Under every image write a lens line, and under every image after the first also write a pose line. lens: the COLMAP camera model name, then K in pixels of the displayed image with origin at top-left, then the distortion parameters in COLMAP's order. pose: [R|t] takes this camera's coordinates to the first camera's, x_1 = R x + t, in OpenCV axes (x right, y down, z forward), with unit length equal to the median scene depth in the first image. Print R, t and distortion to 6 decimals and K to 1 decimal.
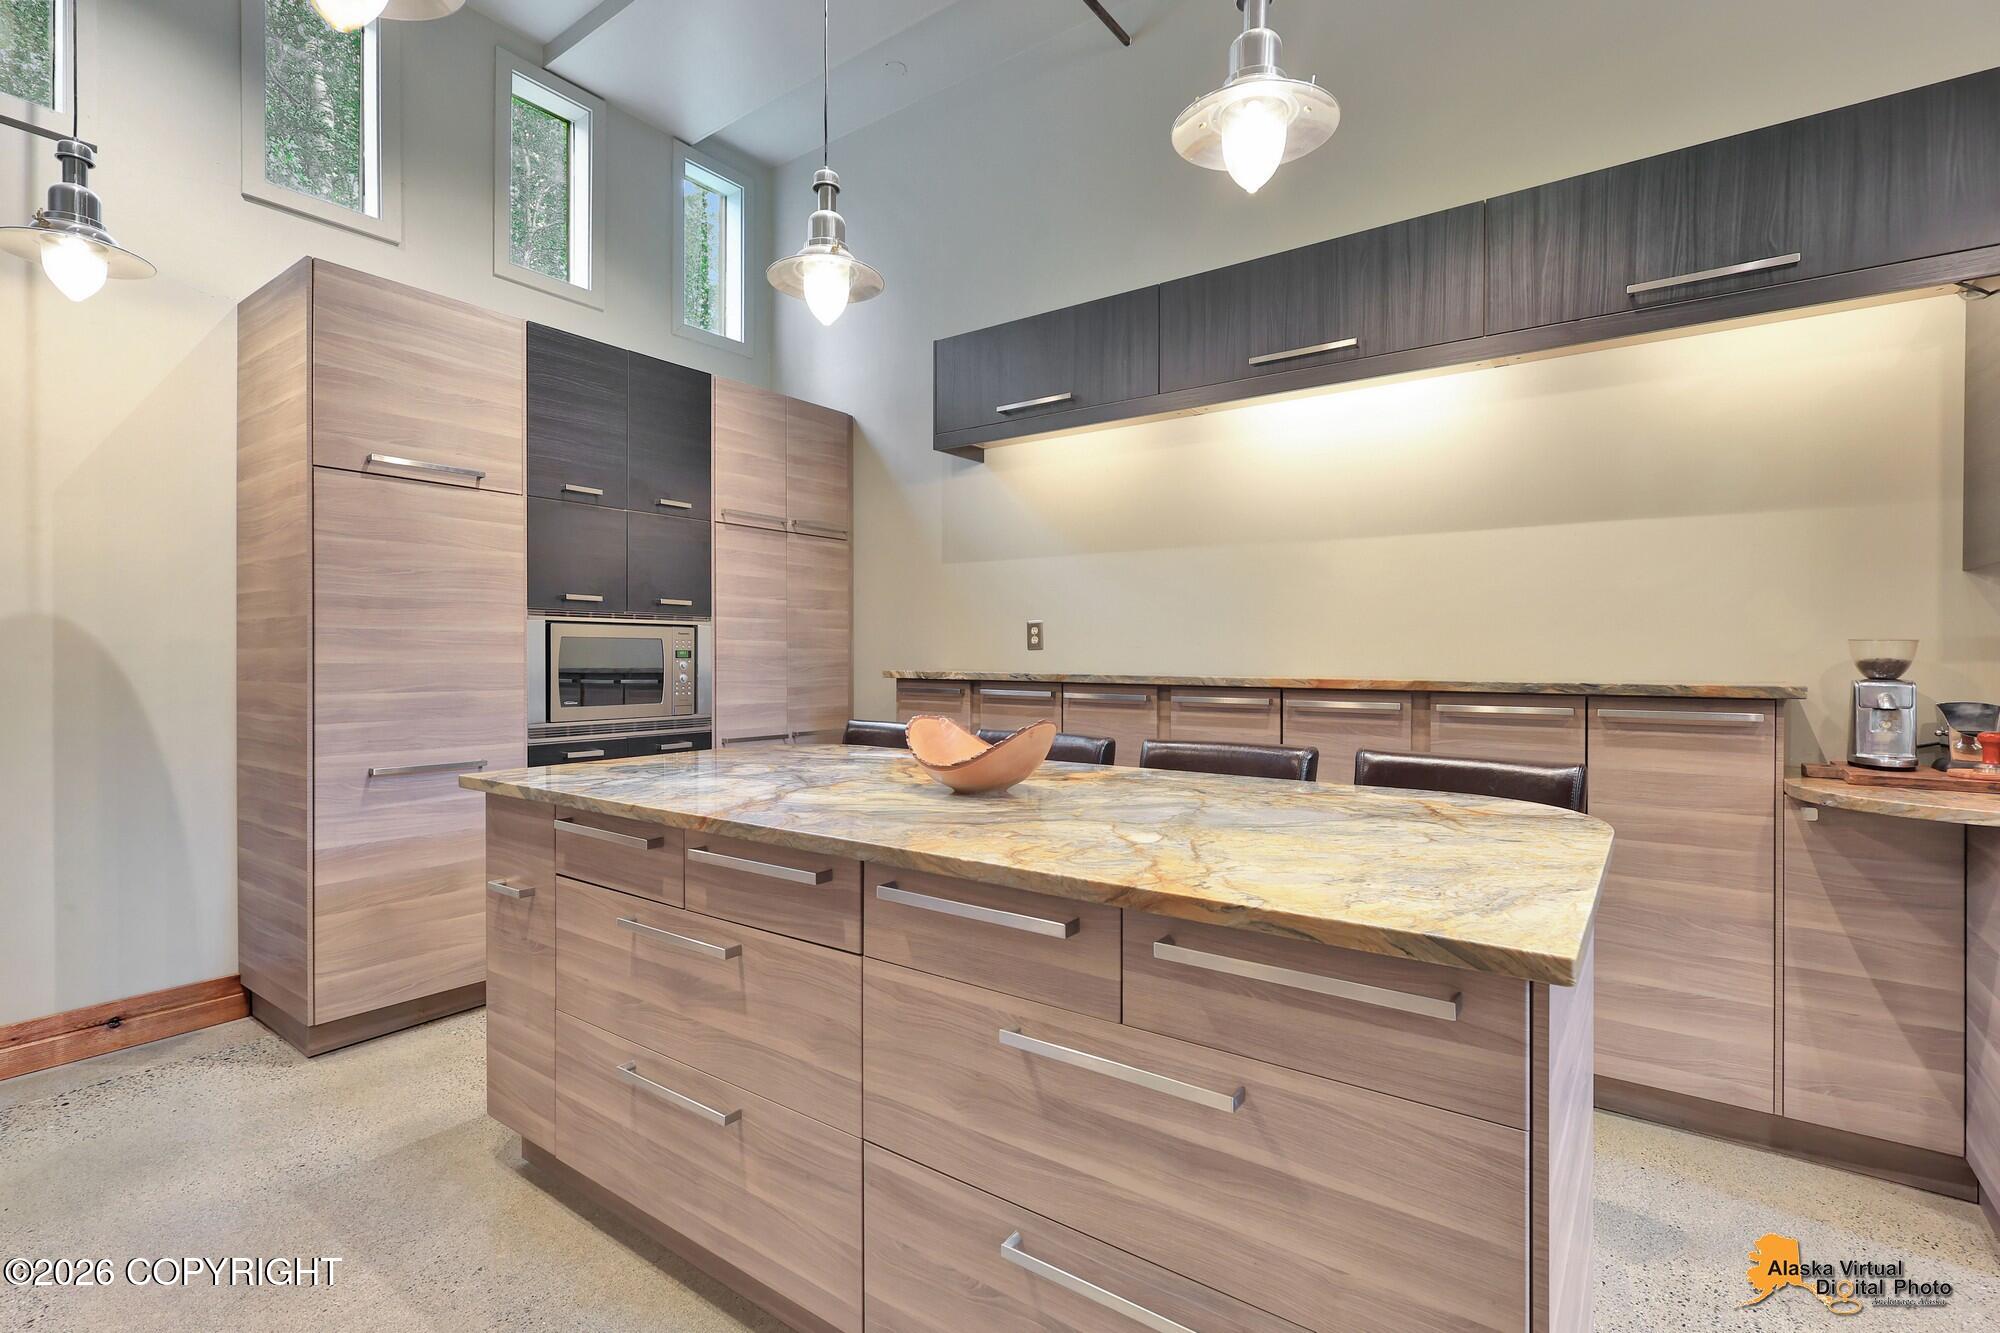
lens RADIAL K [[925.1, 0, 999.1], [0, 925.1, 660.8], [0, 0, 1]] dist [-0.002126, 0.000431]
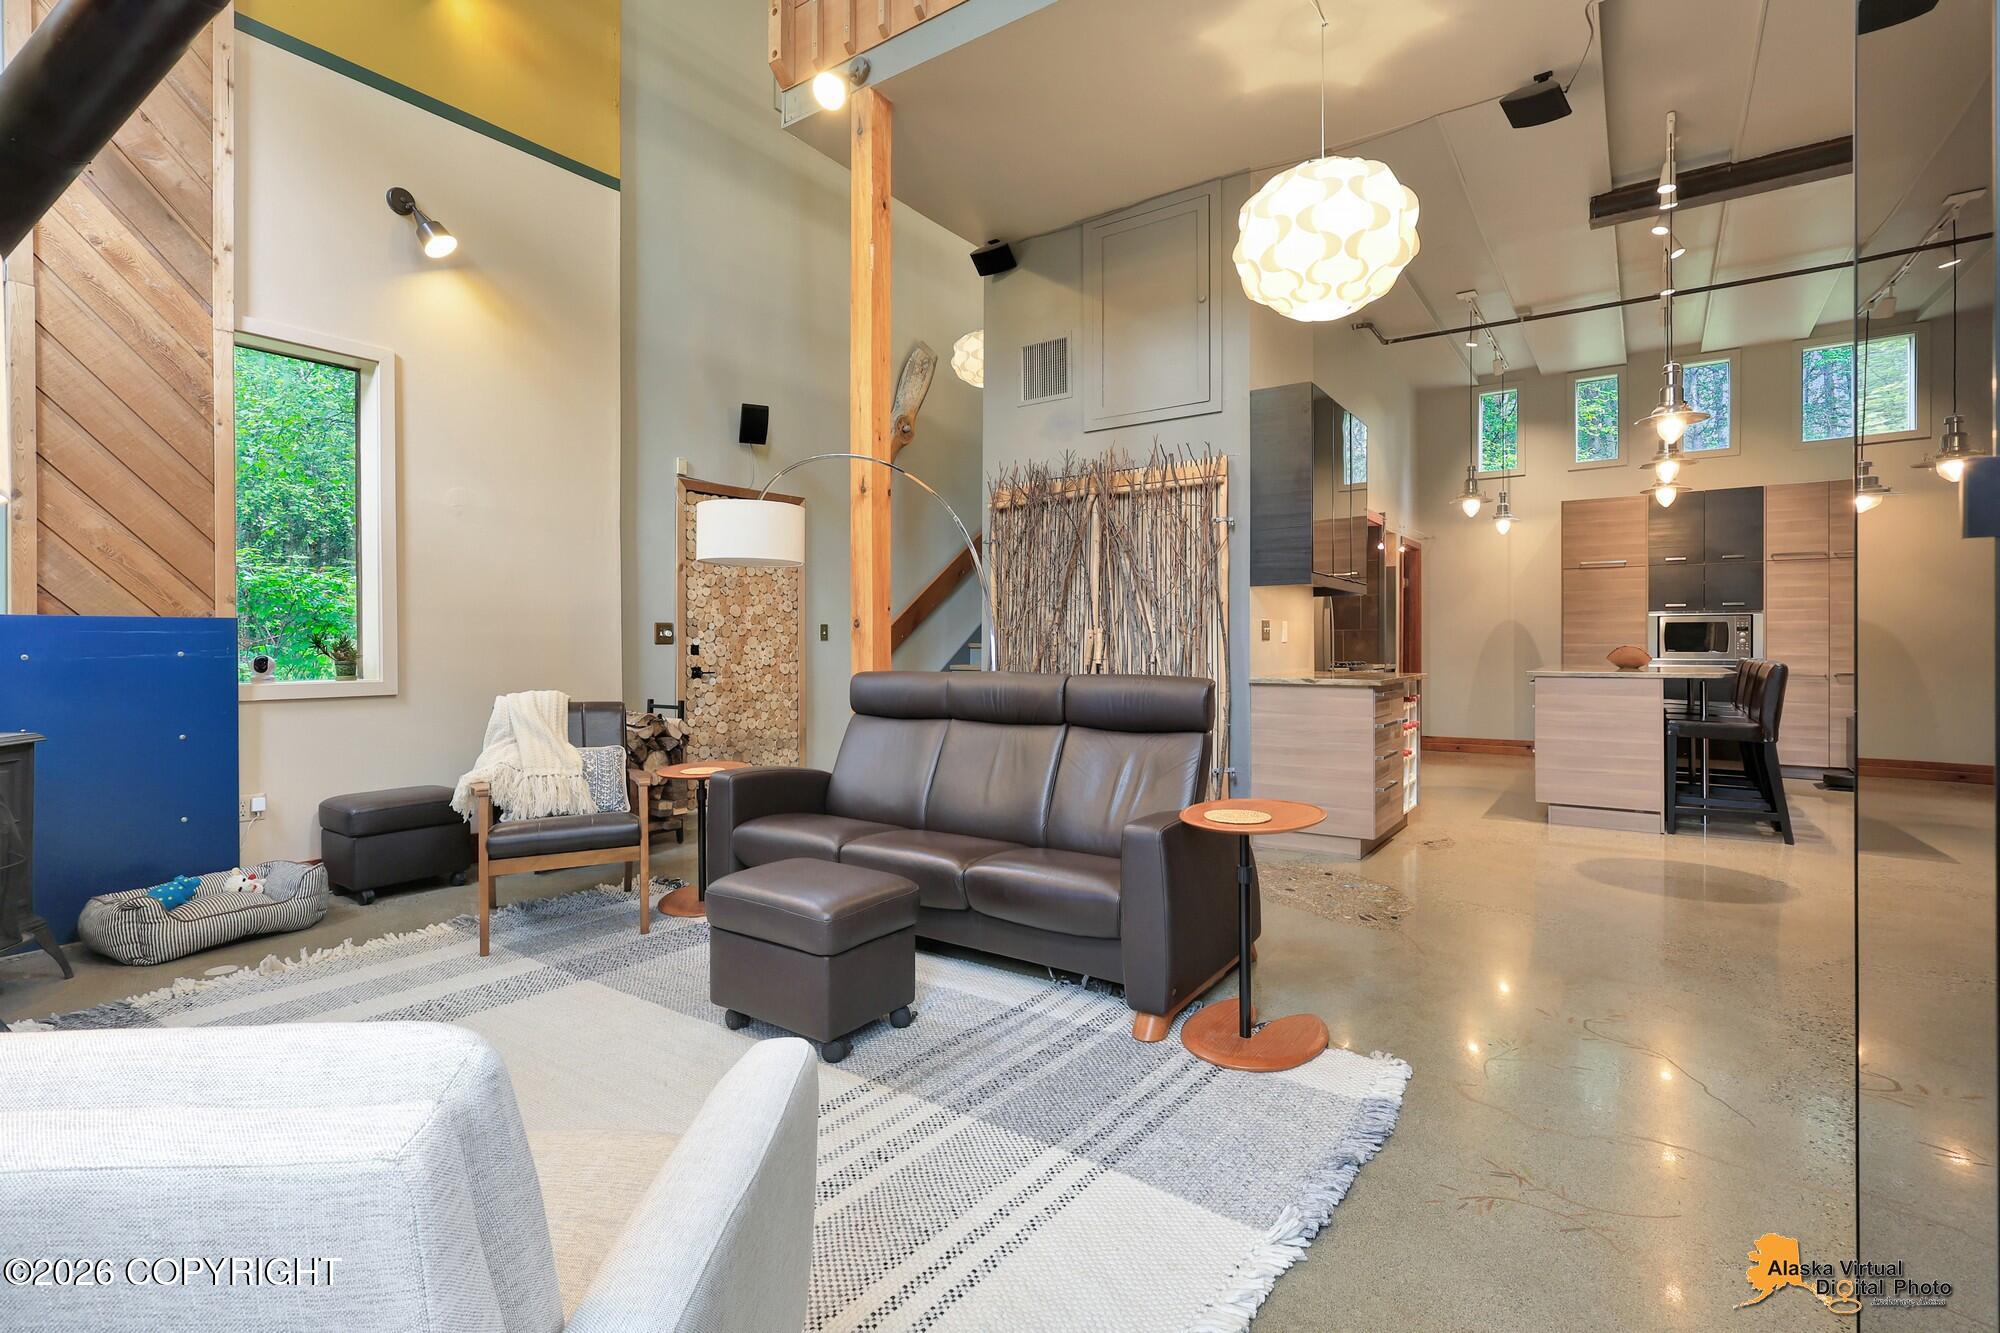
lens RADIAL K [[931.0, 0, 995.4], [0, 931.0, 642.1], [0, 0, 1]] dist [-0.002211, 0.000890]
pose [[0.020380, -0.001042, -0.999792, 2.085809], [-0.003129, 0.999994, -0.001106, 0.036149], [0.999787, 0.003151, 0.020376, -0.853337]]
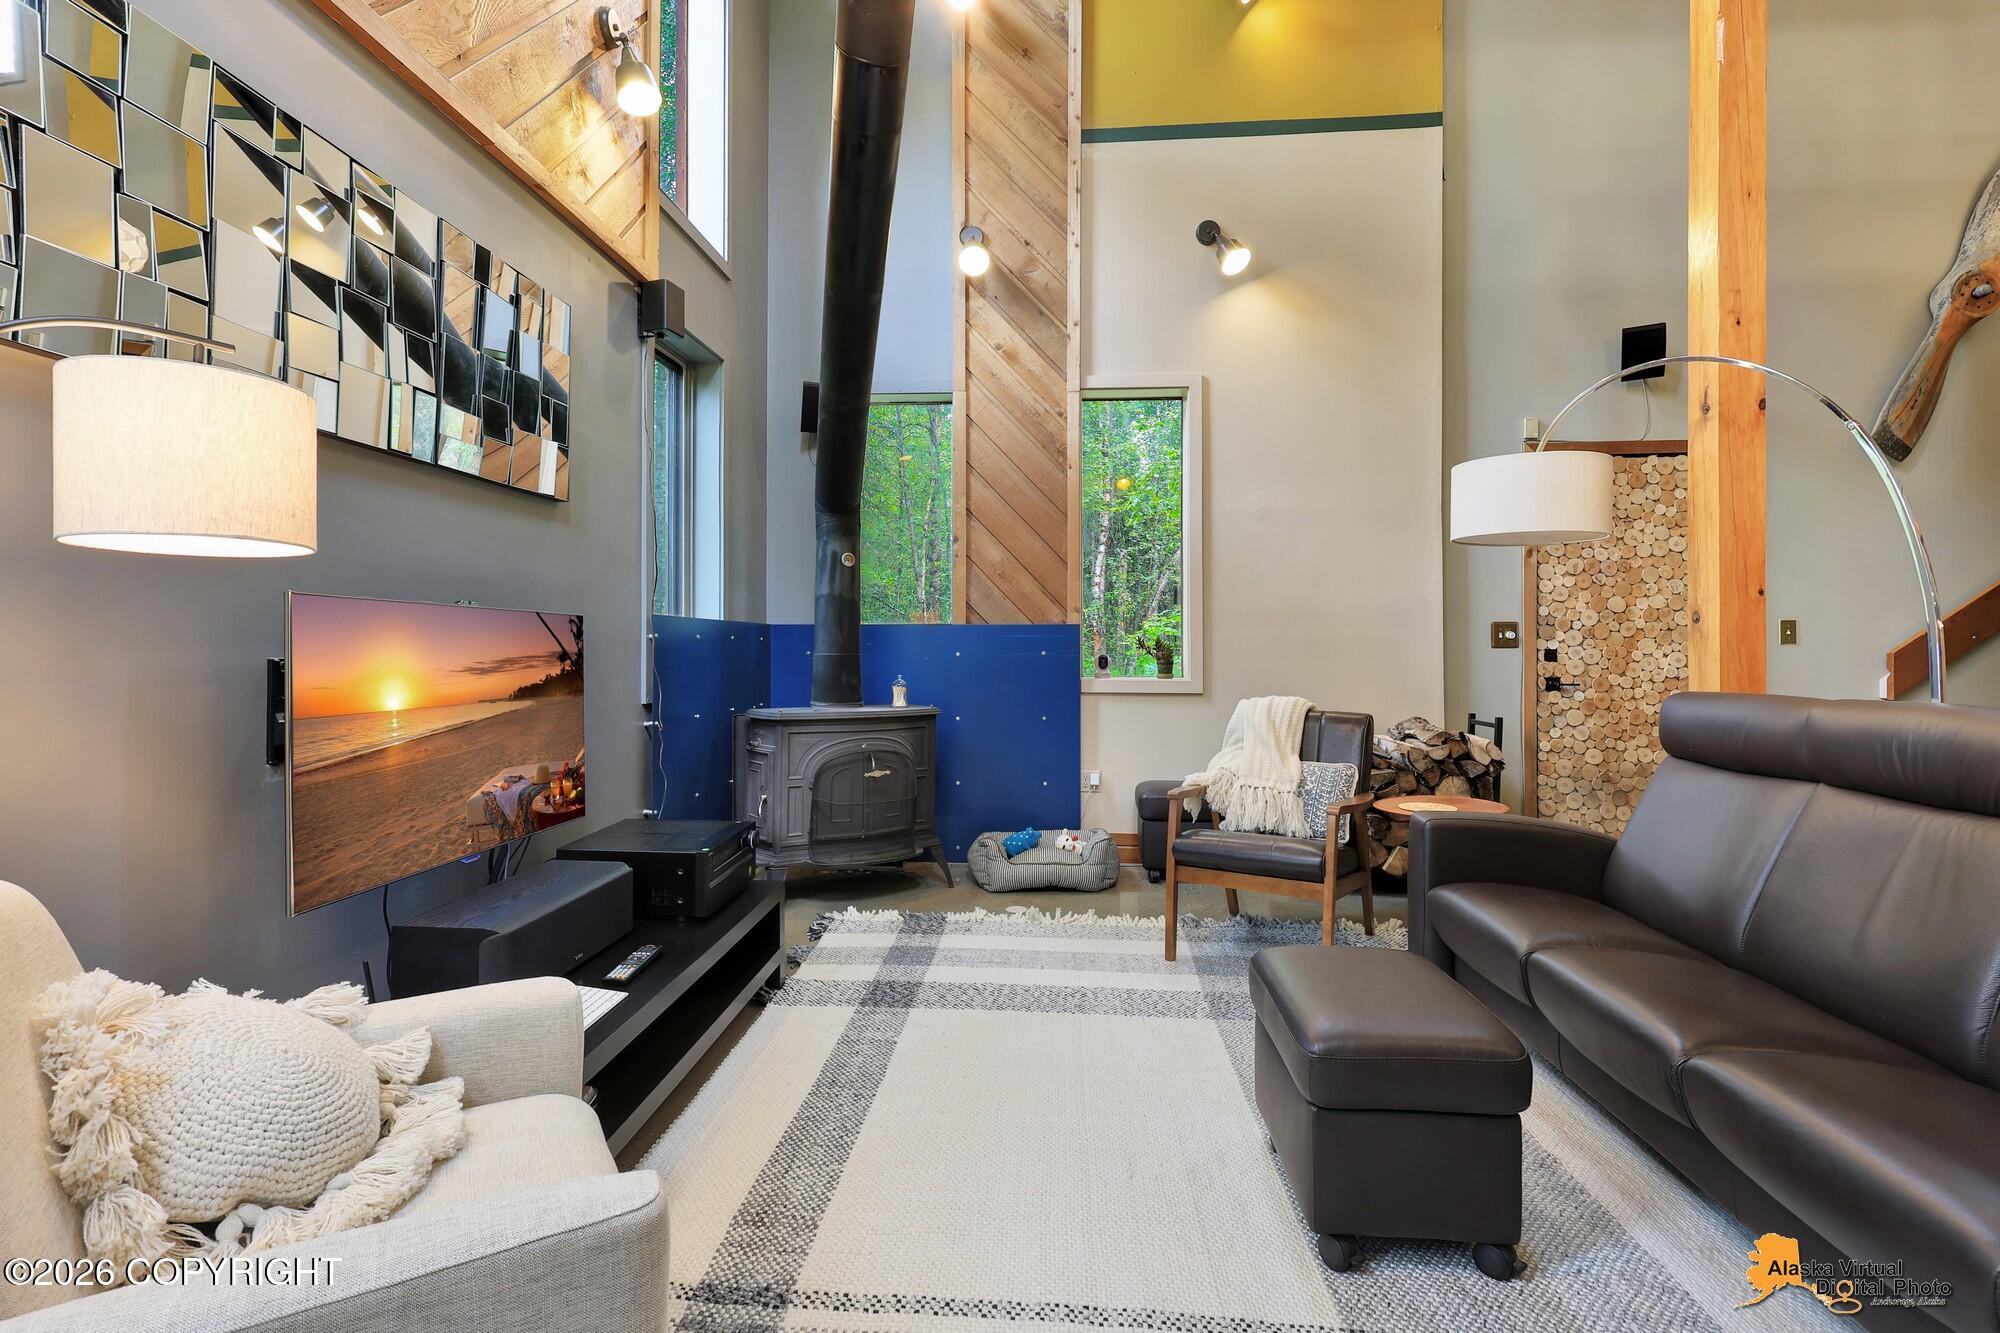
lens RADIAL K [[931.0, 0, 995.4], [0, 931.0, 642.1], [0, 0, 1]] dist [-0.002211, 0.000890]
pose [[-0.848663, -0.004553, -0.528914, 1.723383], [-0.005247, 0.999986, -0.000188, 0.035493], [0.528908, 0.002616, -0.848675, -0.613339]]
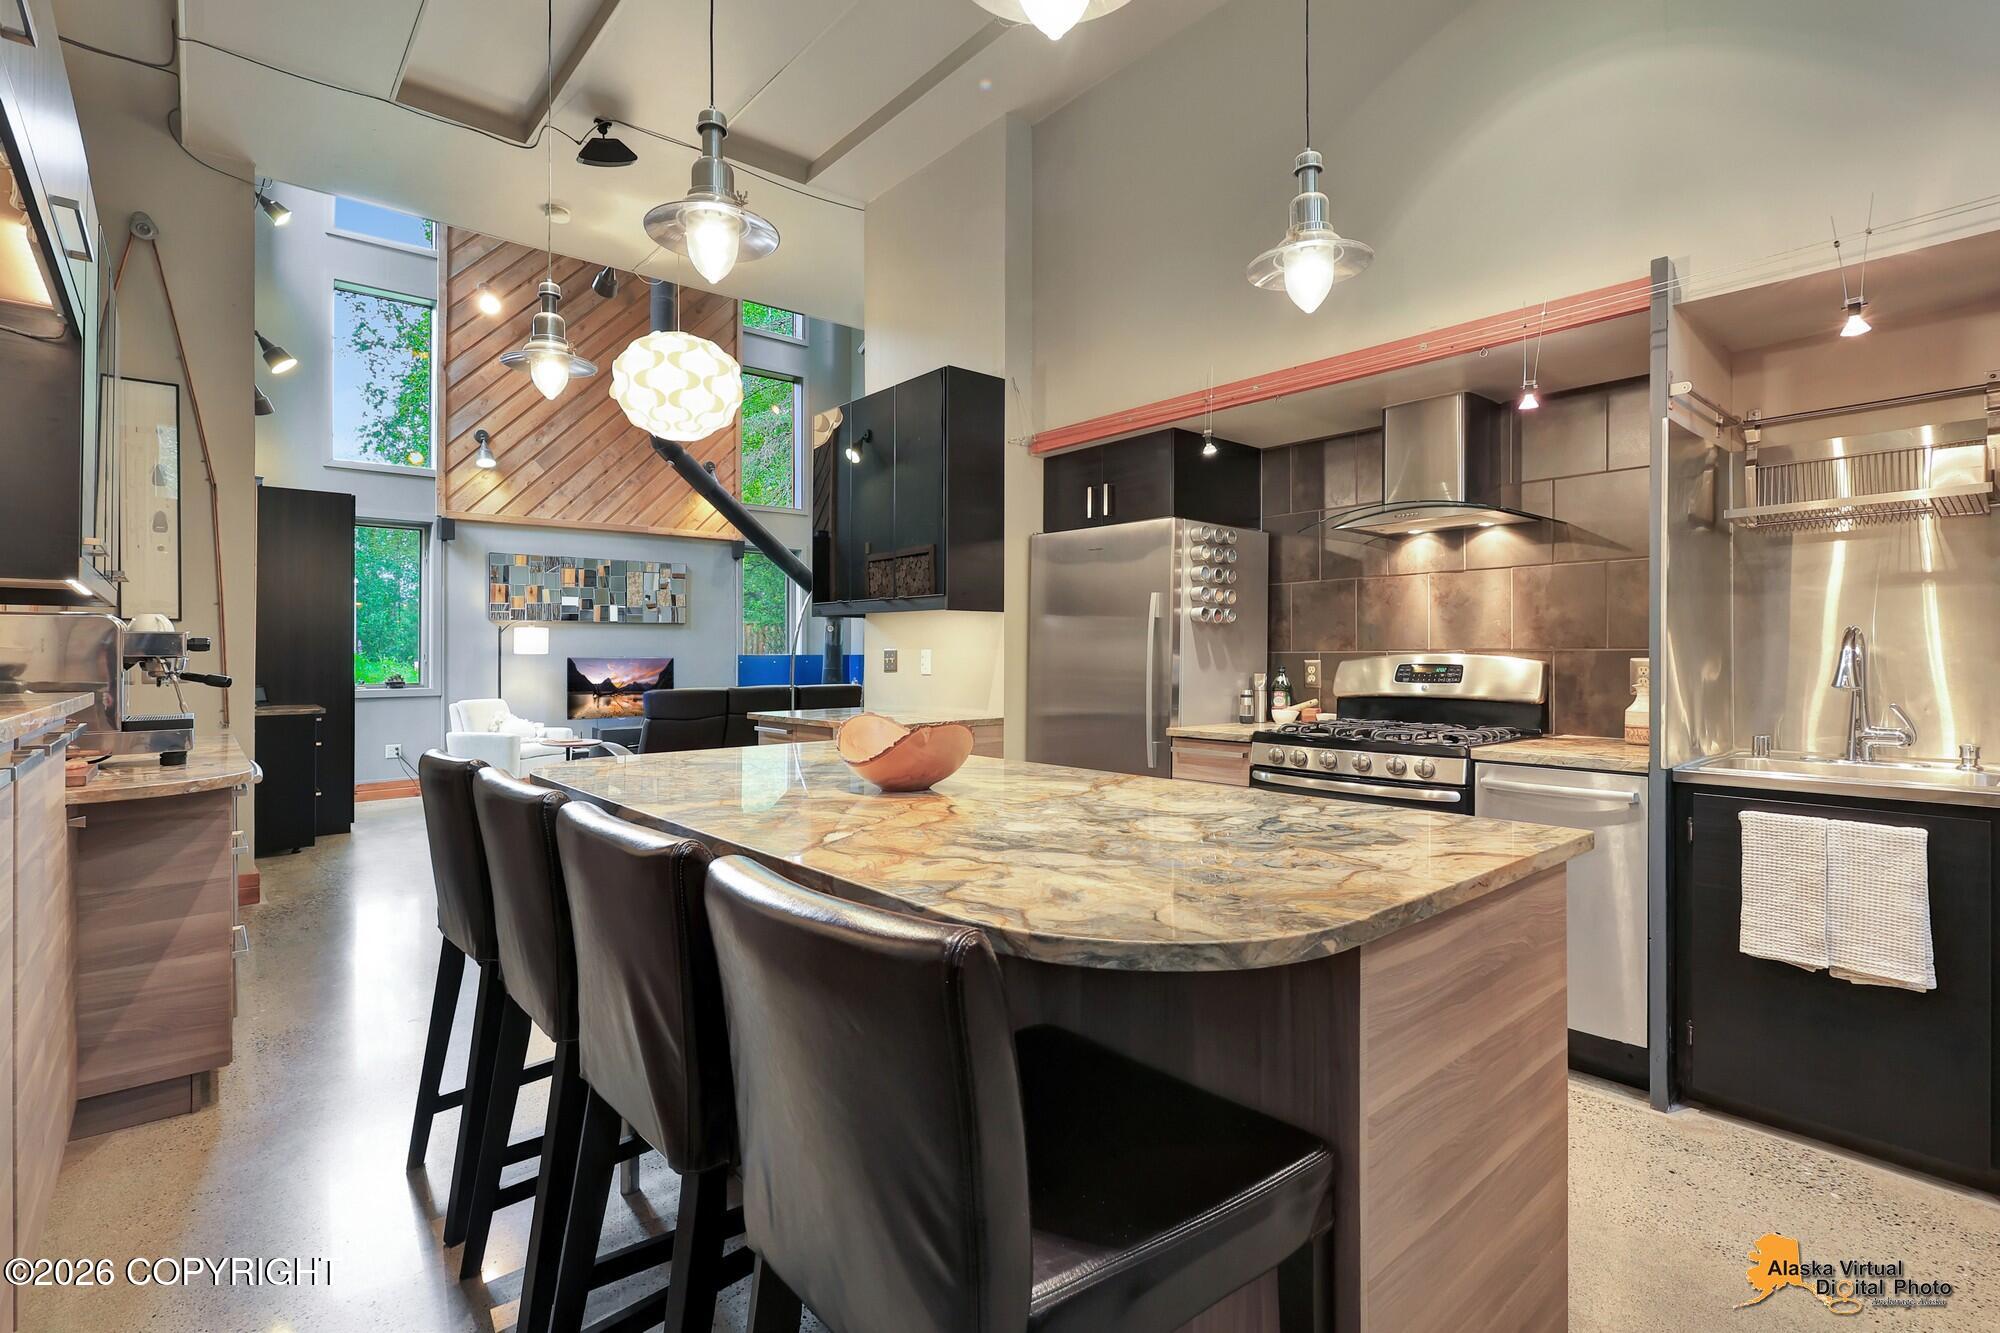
lens RADIAL K [[934.0, 0, 997.0], [0, 934.0, 653.0], [0, 0, 1]] dist [0.000212, 0.001762]
pose [[-0.973630, 0.003717, 0.228103, -0.232752], [0.004277, 0.999989, 0.001963, -0.005535], [-0.228093, 0.002887, -0.973635, 1.276404]]
